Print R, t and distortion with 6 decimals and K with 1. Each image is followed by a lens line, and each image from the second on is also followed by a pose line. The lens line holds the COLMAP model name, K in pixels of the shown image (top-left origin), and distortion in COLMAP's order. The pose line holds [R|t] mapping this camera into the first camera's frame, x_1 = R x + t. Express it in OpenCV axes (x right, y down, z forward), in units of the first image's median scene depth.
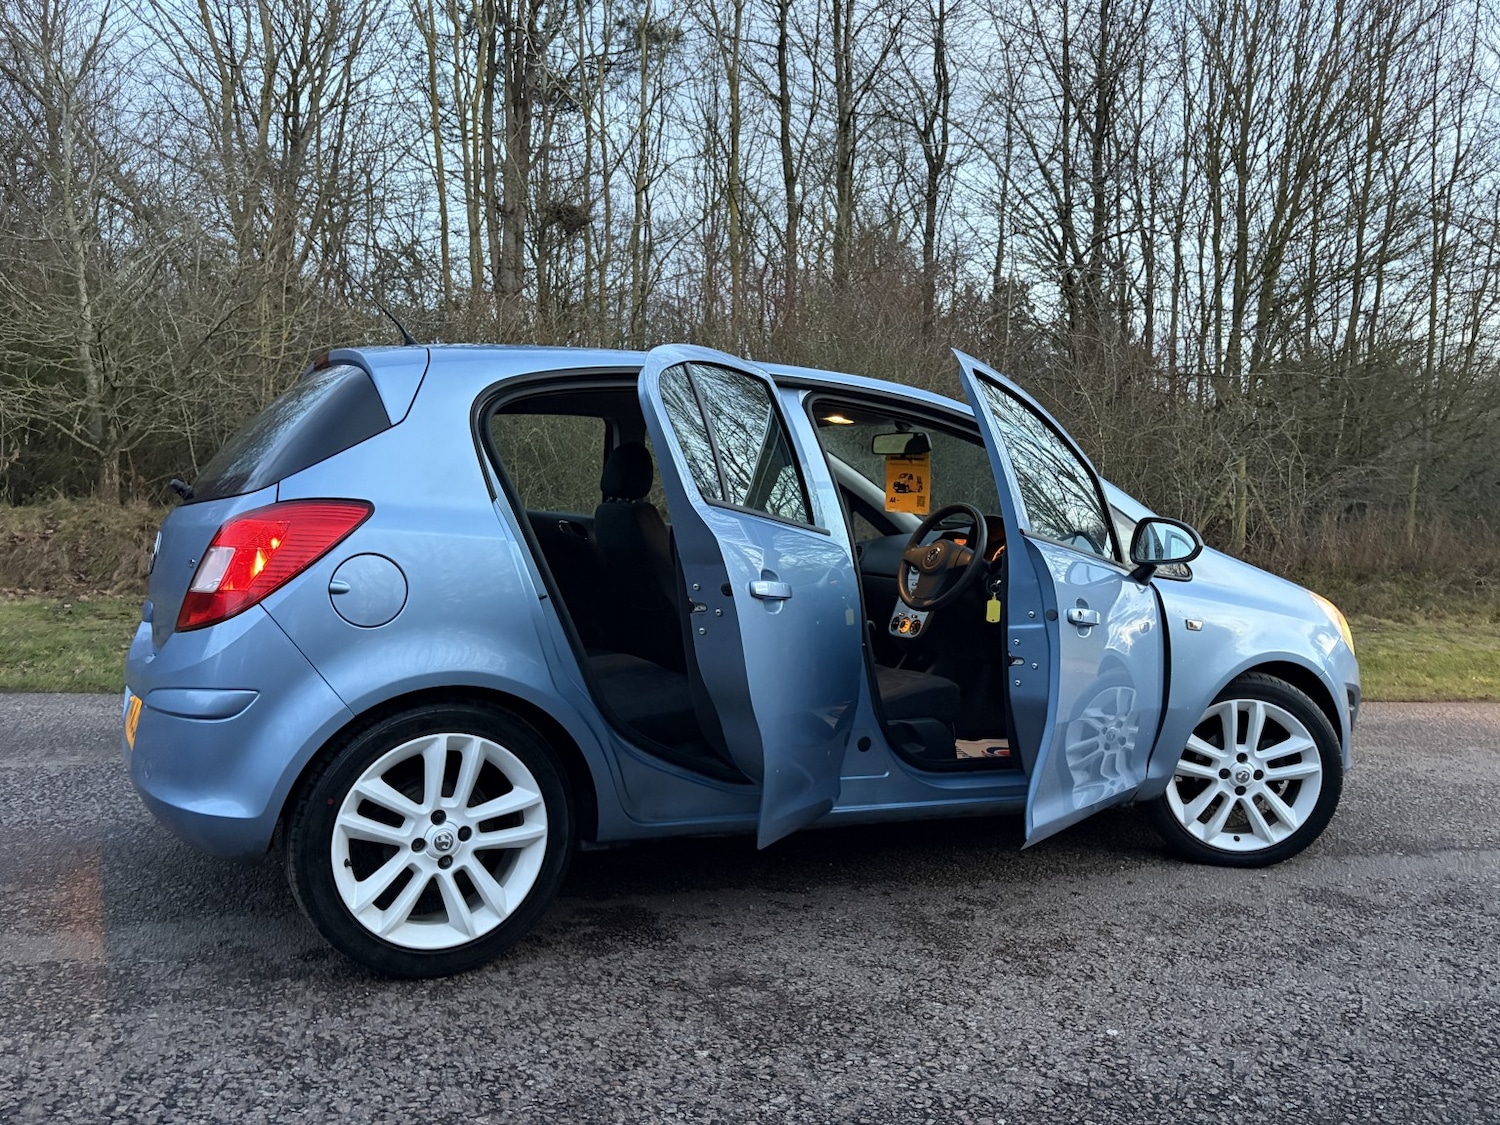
lens RADIAL K [[1323.8, 0, 765.1], [0, 1323.8, 560.2], [0, 0, 1]] dist [0.019923, -0.009521]
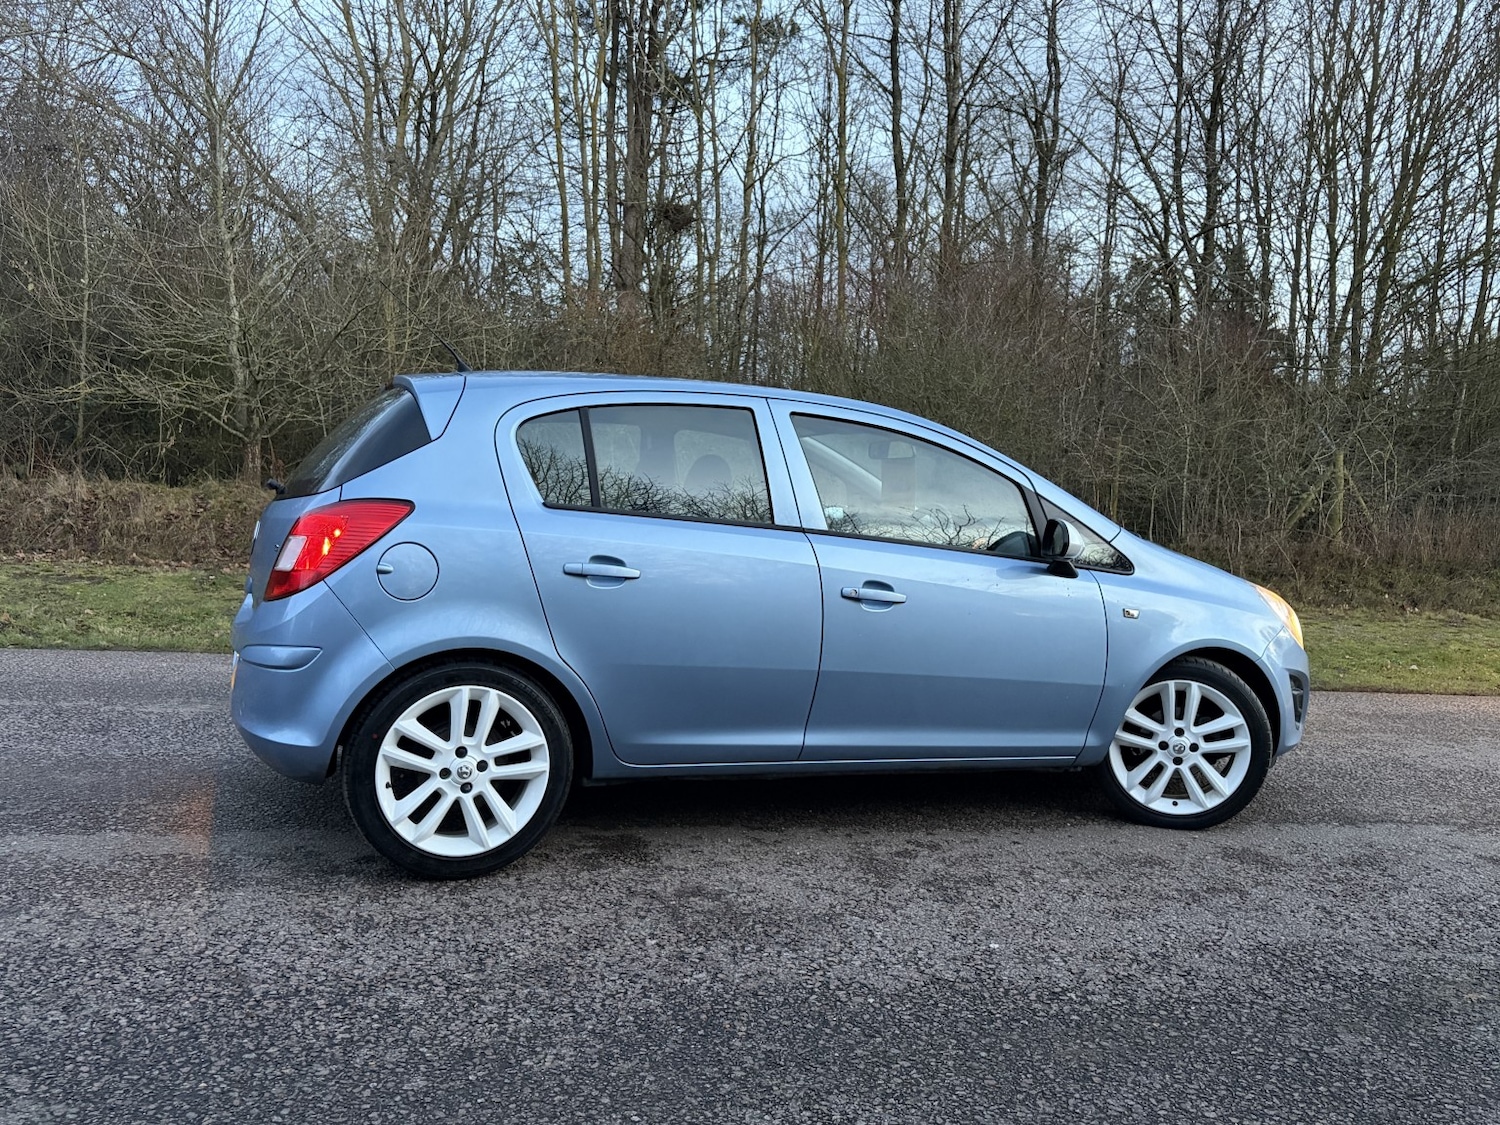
lens RADIAL K [[1323.8, 0, 757.5], [0, 1323.8, 558.3], [0, 0, 1]] dist [0.019923, -0.009521]
pose [[0.994418, 0.016804, -0.104170, 0.117294], [-0.015508, 0.999792, 0.013240, -0.008366], [0.104371, -0.011551, 0.994471, -0.159917]]
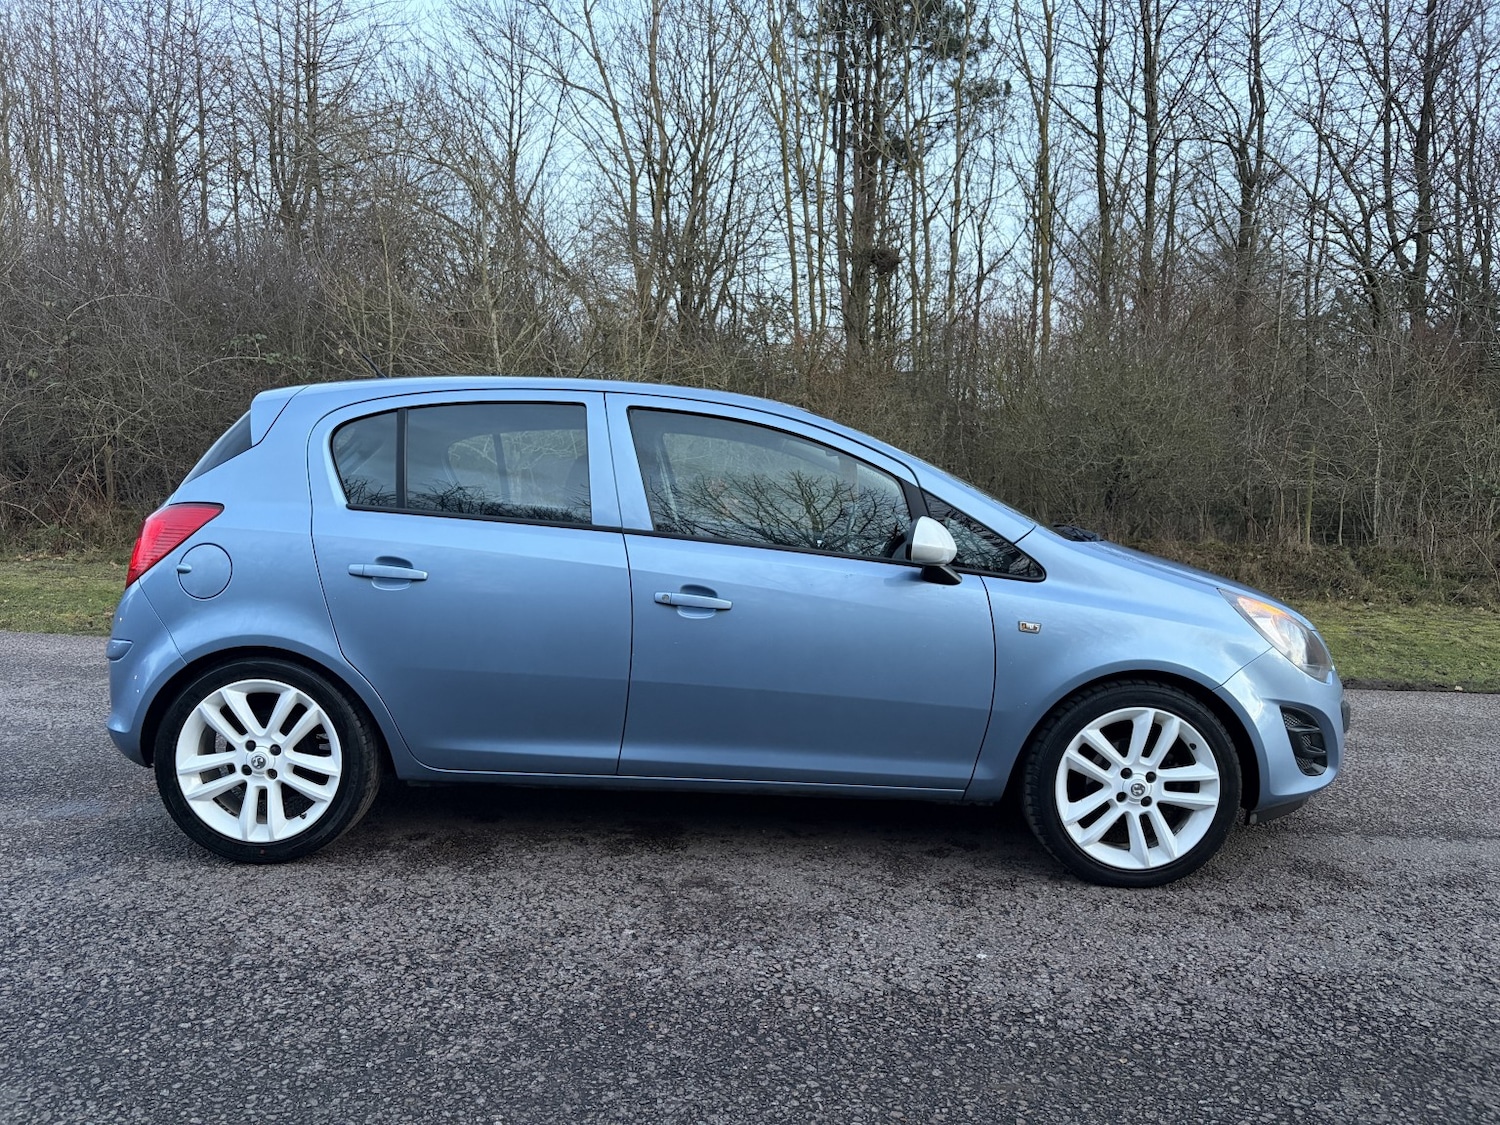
lens RADIAL K [[1123.6, 0, 749.0], [0, 1123.6, 583.8], [0, 0, 1]] dist [0.030209, -0.030309]
pose [[0.944547, 0.013712, -0.328091, 0.283494], [-0.003520, 0.999493, 0.031638, -0.005508], [0.328359, -0.028728, 0.944116, 0.000969]]
